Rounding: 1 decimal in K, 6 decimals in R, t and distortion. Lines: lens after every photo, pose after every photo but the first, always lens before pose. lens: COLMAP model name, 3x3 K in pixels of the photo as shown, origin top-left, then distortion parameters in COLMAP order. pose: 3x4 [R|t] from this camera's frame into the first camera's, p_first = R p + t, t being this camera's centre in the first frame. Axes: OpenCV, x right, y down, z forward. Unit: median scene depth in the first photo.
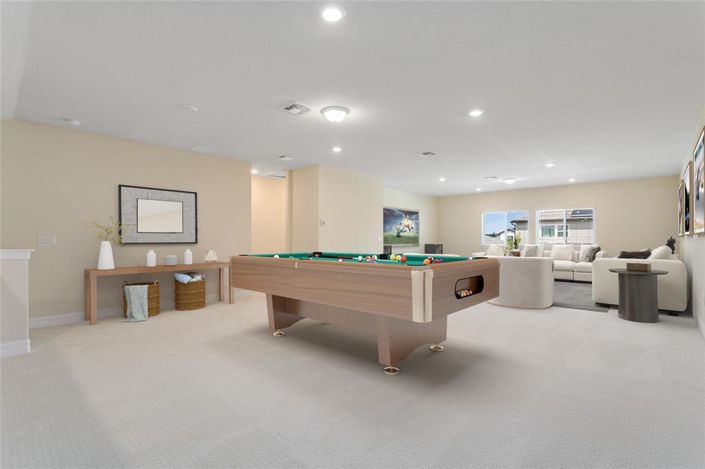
lens RADIAL K [[338.3, 0, 352.5], [0, 338.3, 234.5], [0, 0, 1]] dist [-0.001997, -0.000258]
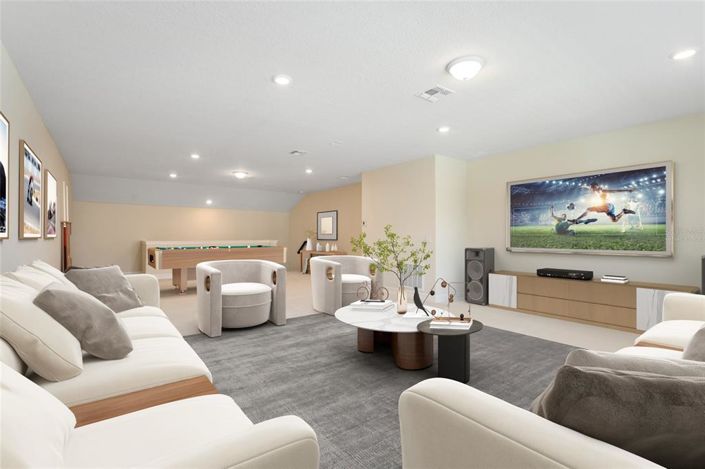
lens RADIAL K [[338.3, 0, 352.5], [0, 338.3, 234.5], [0, 0, 1]] dist [-0.001997, -0.000258]
pose [[-0.175599, -0.000822, -0.984461, 0.669292], [0.020043, 0.999789, -0.004410, 0.003795], [0.984258, -0.020506, -0.175546, 0.785042]]
